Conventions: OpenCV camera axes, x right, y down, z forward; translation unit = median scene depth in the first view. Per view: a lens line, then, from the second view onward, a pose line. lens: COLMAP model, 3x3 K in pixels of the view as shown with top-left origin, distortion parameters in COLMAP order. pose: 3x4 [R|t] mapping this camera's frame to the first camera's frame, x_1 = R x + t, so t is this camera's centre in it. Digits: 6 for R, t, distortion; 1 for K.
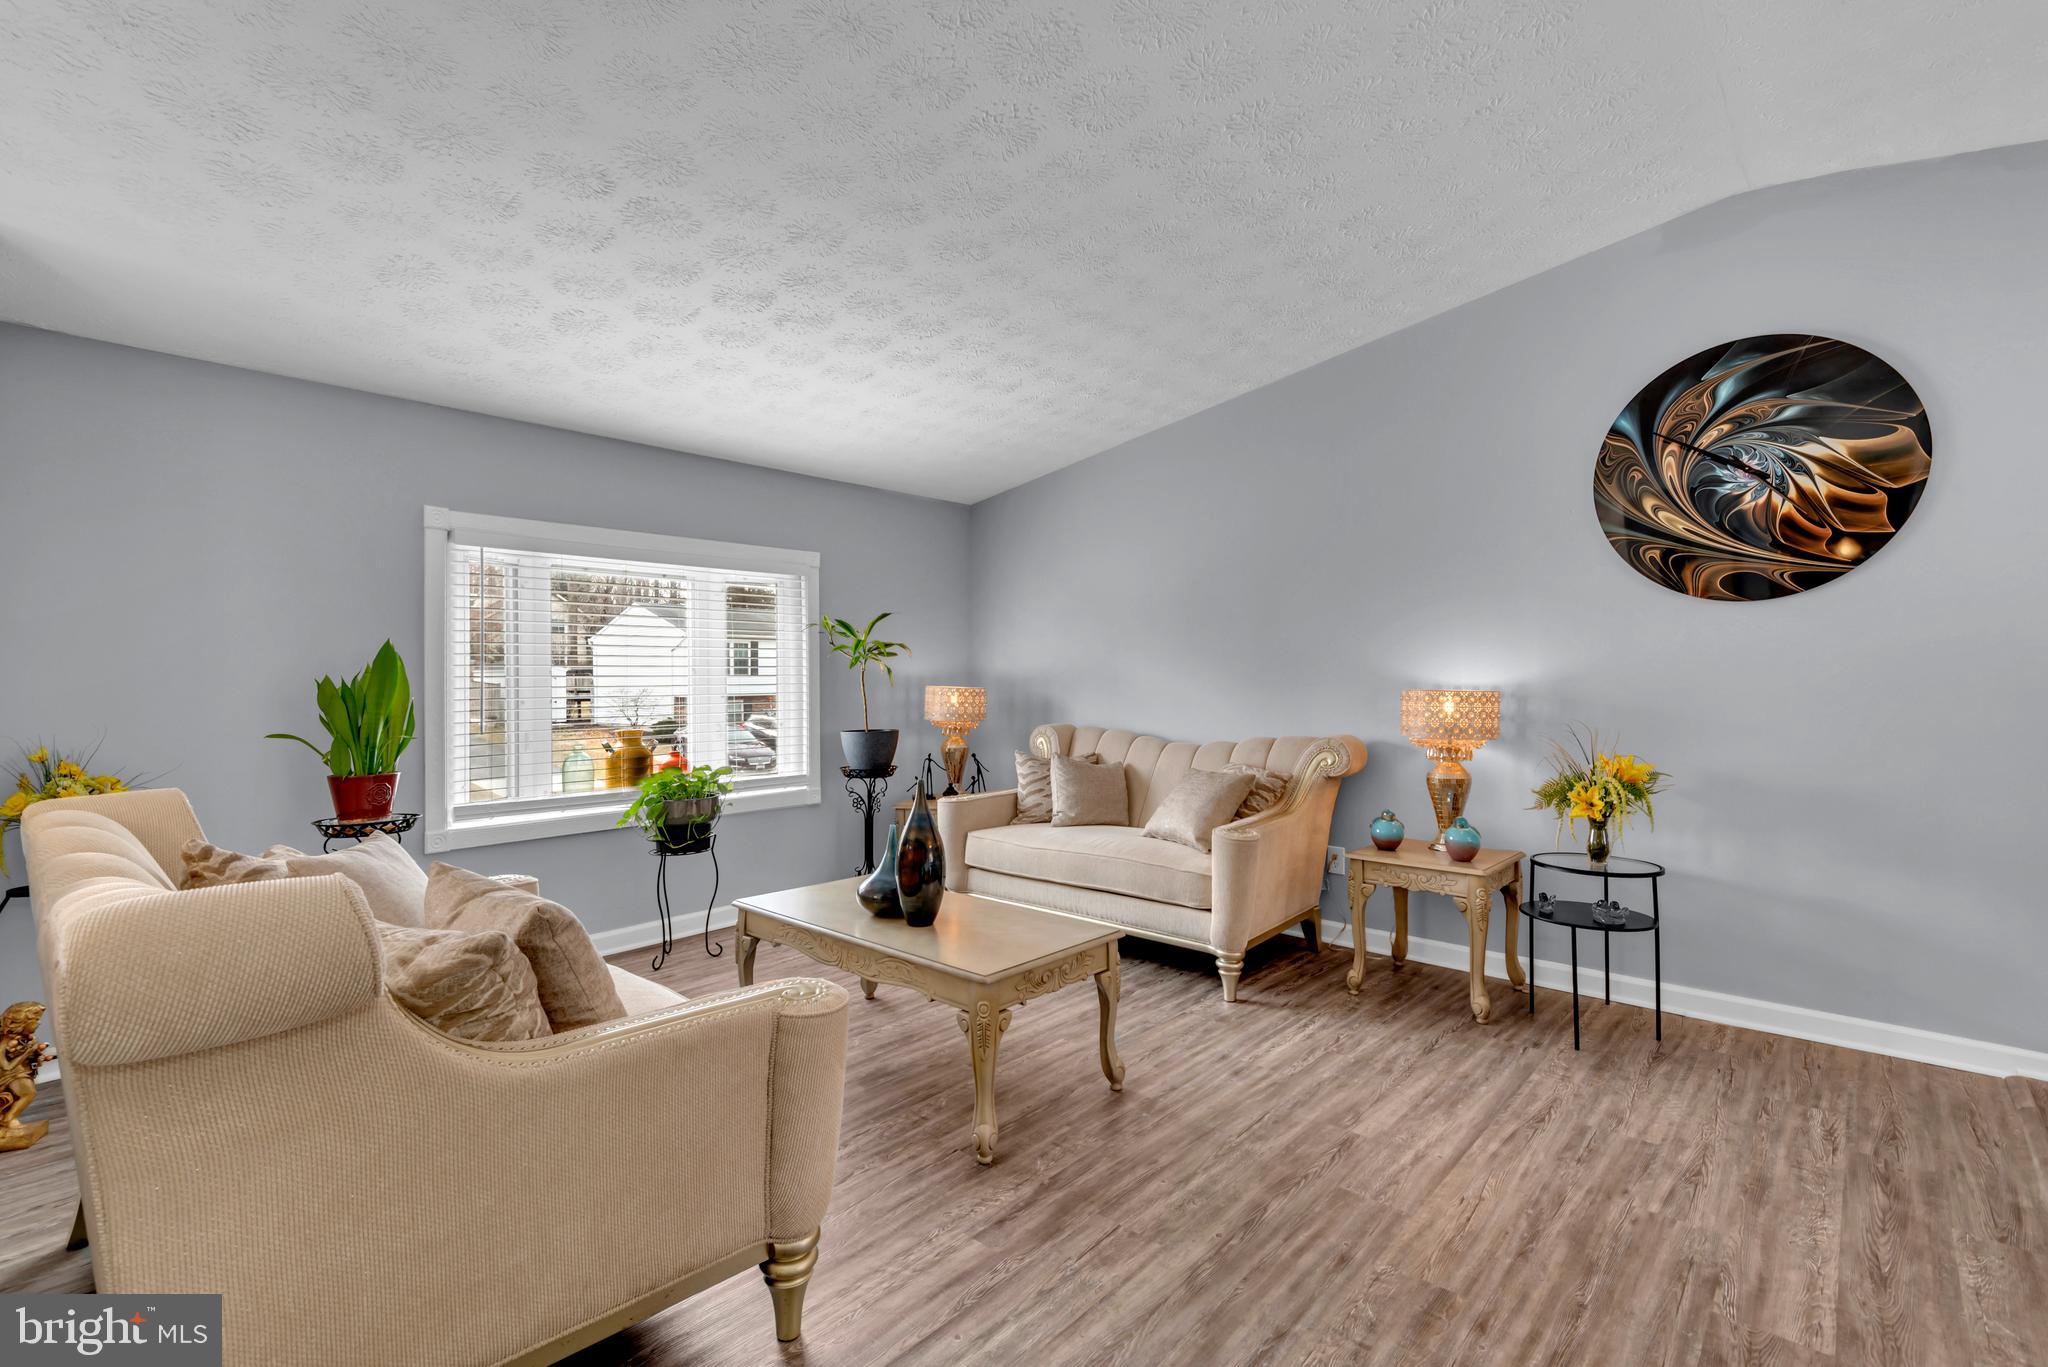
lens RADIAL K [[917.7, 0, 1016.3], [0, 917.7, 674.7], [0, 0, 1]] dist [0.037580, -0.018951]
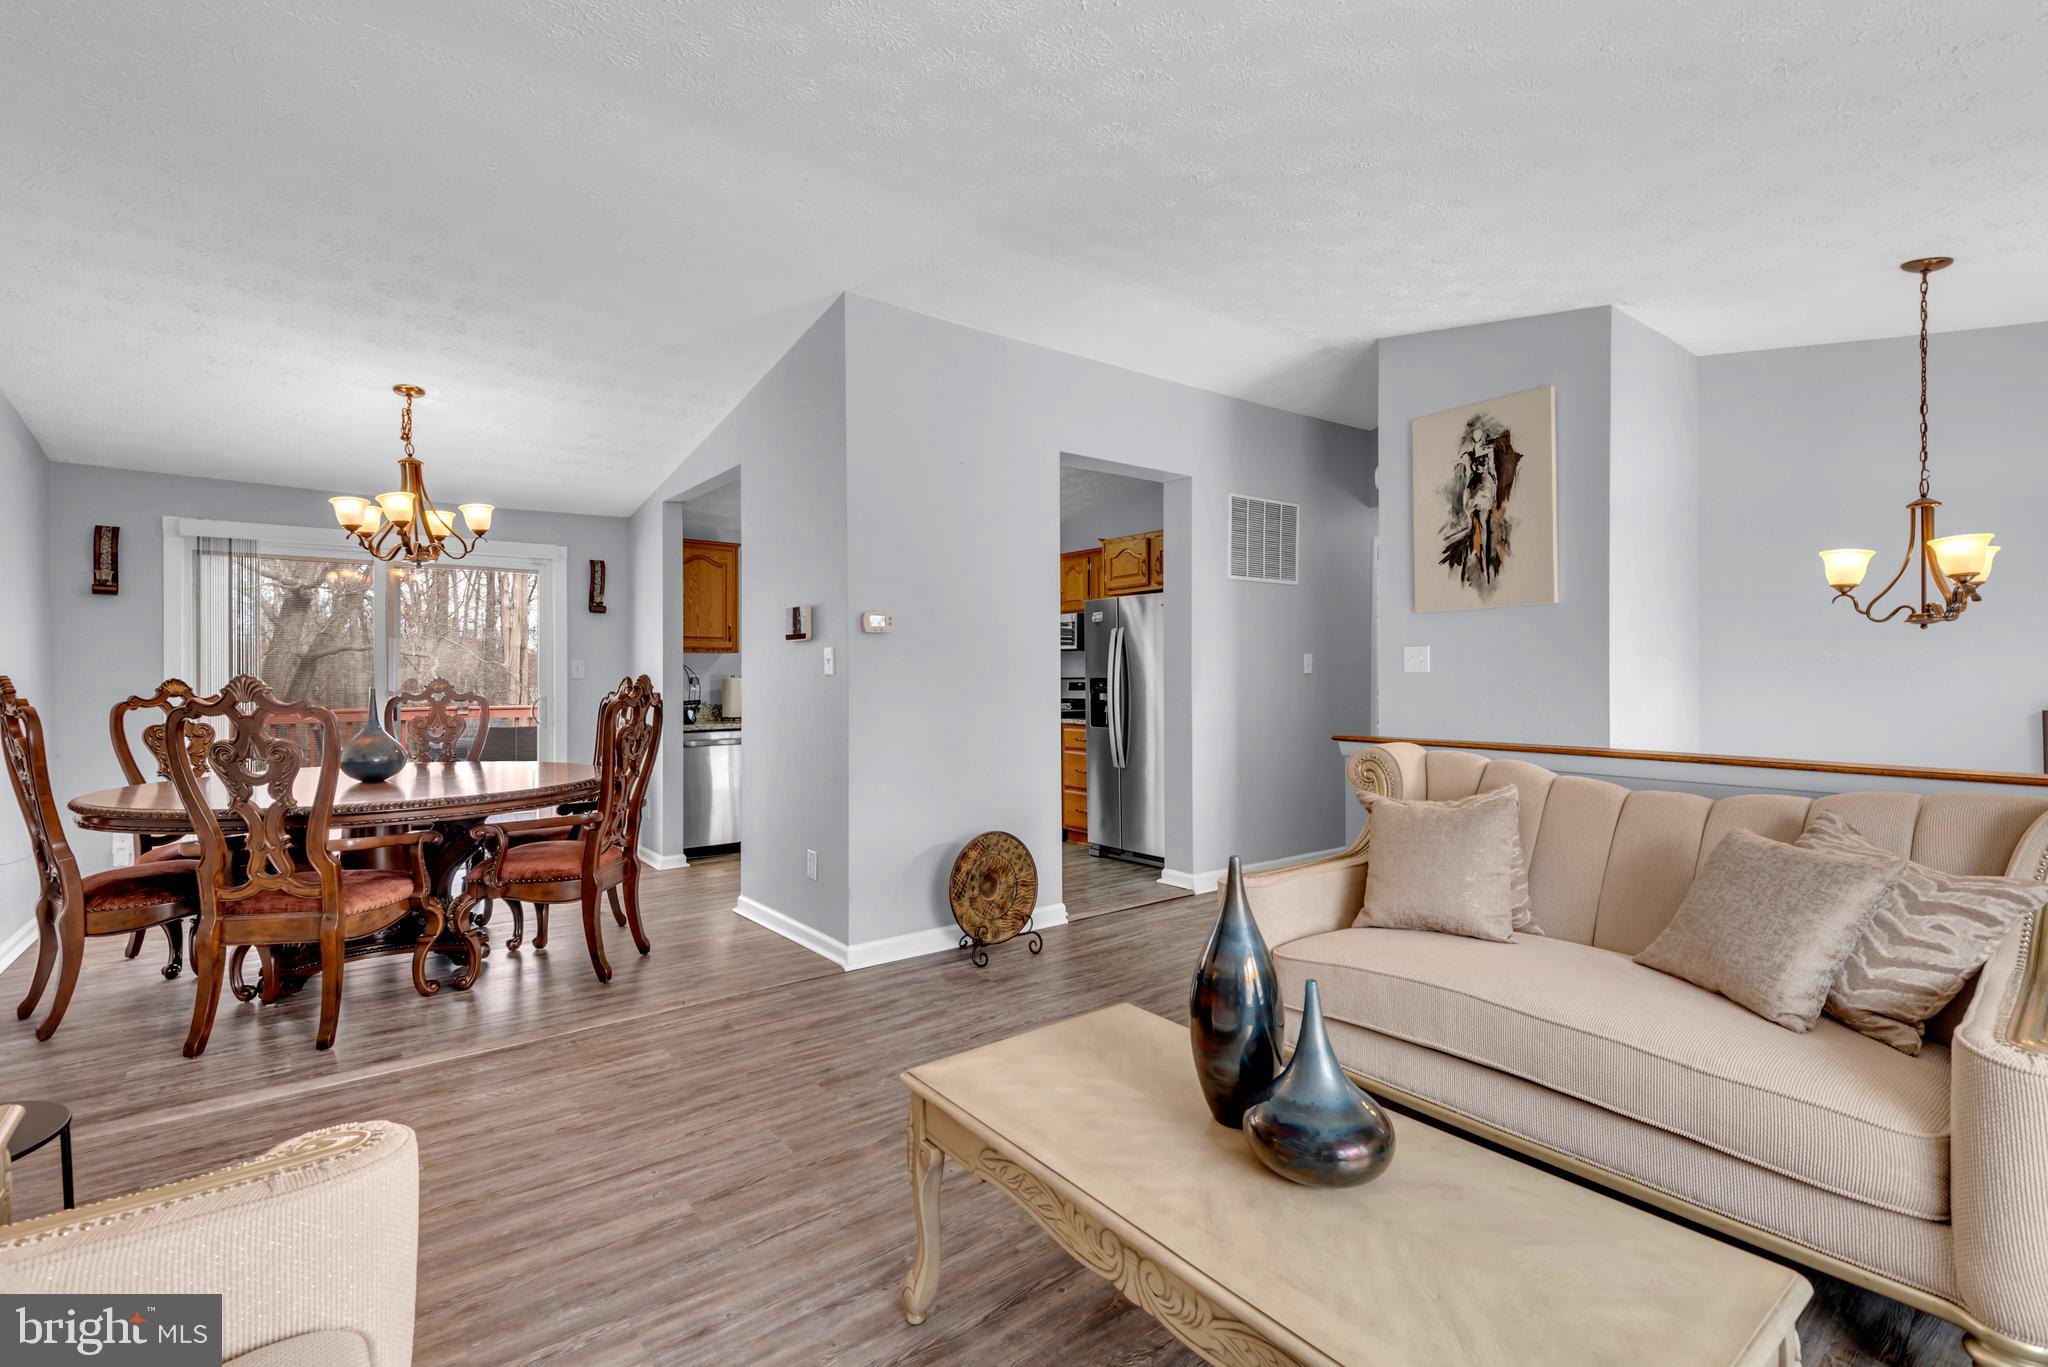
lens RADIAL K [[917.7, 0, 1016.3], [0, 917.7, 674.7], [0, 0, 1]] dist [0.037580, -0.018951]
pose [[-0.984862, 0.008548, 0.173127, -0.064763], [0.008137, 0.999962, -0.003081, 0.006164], [-0.173147, -0.001626, -0.984895, 1.402963]]
